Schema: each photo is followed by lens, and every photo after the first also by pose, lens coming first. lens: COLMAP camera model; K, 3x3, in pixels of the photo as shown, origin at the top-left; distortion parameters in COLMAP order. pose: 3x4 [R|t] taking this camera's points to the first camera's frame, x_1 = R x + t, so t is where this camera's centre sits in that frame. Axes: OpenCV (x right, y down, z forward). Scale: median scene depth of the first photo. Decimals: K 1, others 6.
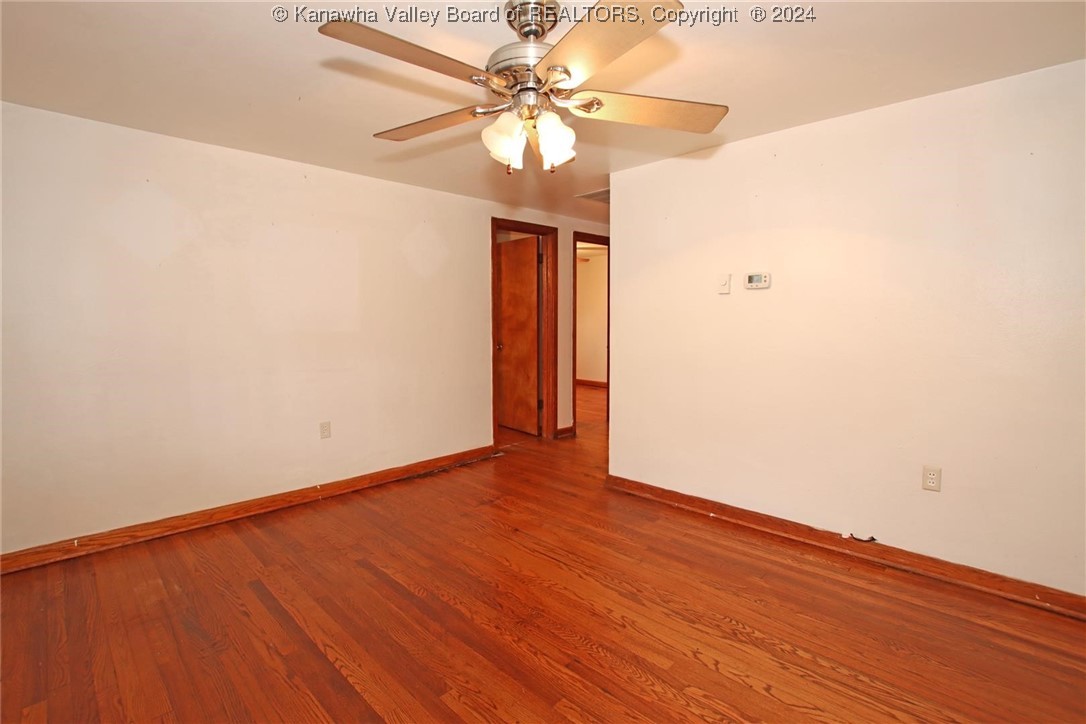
lens RADIAL K [[502.5, 0, 543.2], [0, 502.5, 363.2], [0, 0, 1]] dist [-0.024533, 0.001384]
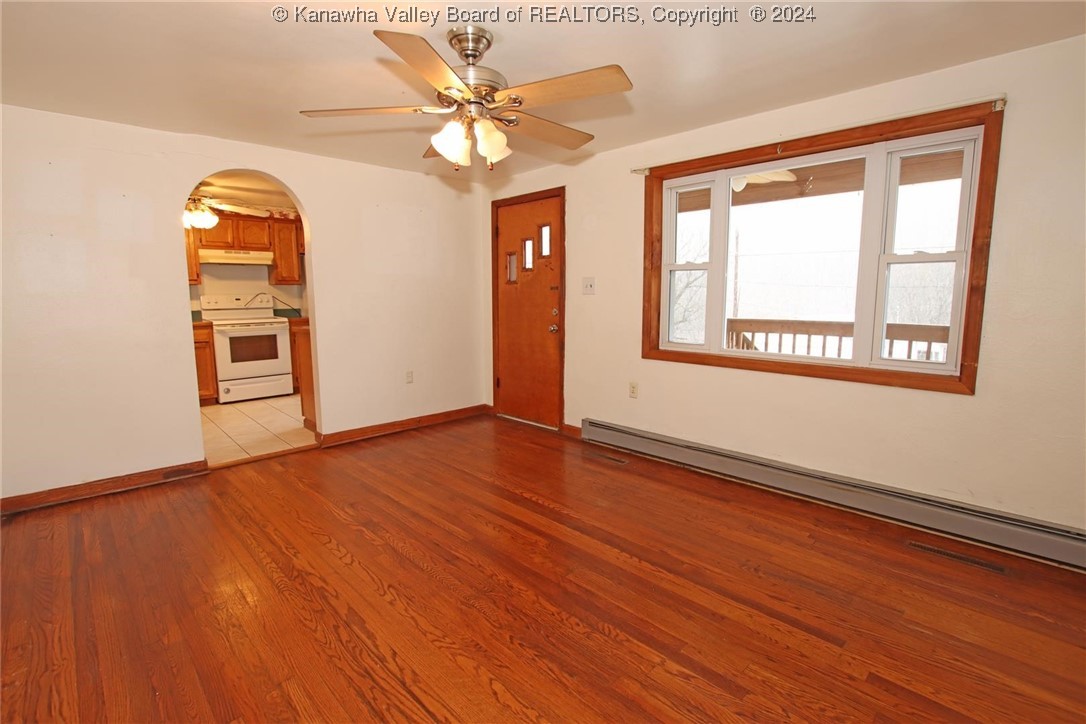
lens RADIAL K [[502.5, 0, 547.6], [0, 502.5, 361.5], [0, 0, 1]] dist [-0.024533, 0.001384]
pose [[-0.999871, 0.005810, 0.014959, -0.158927], [0.008960, 0.975442, 0.220072, -0.133687], [-0.013313, 0.220178, -0.975369, 1.631408]]
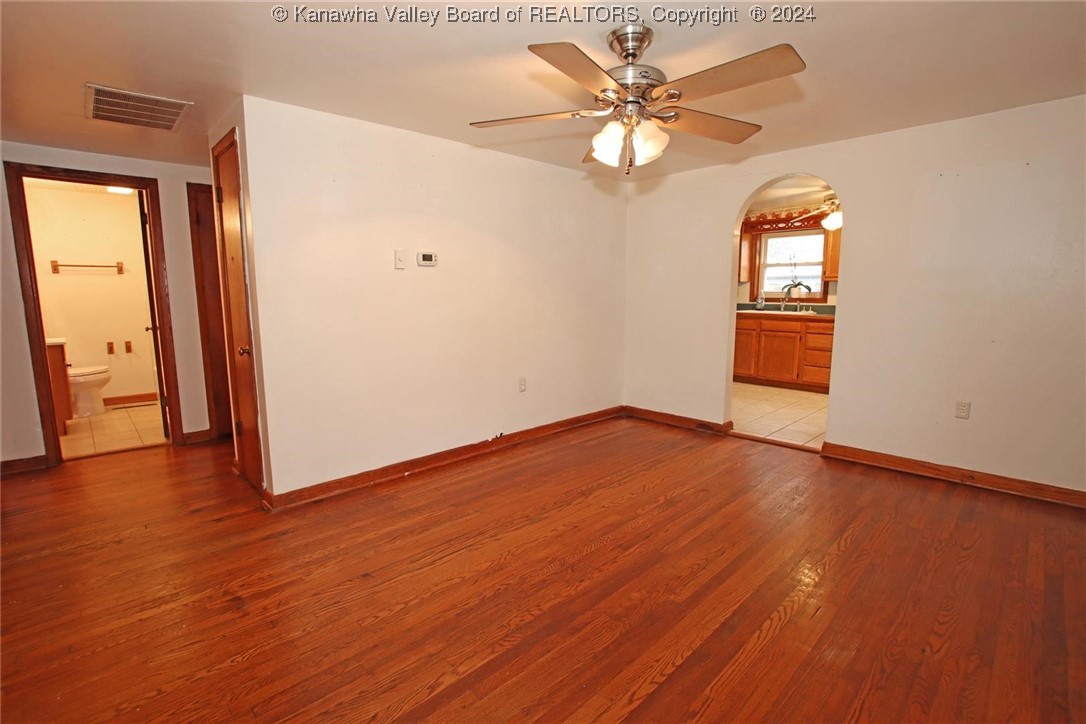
lens RADIAL K [[502.5, 0, 539.7], [0, 502.5, 367.1], [0, 0, 1]] dist [-0.024533, 0.001384]
pose [[0.031720, -0.144568, 0.988986, -0.926451], [0.094962, 0.985444, 0.141004, -0.068167], [-0.994975, 0.089444, 0.044987, 0.853470]]
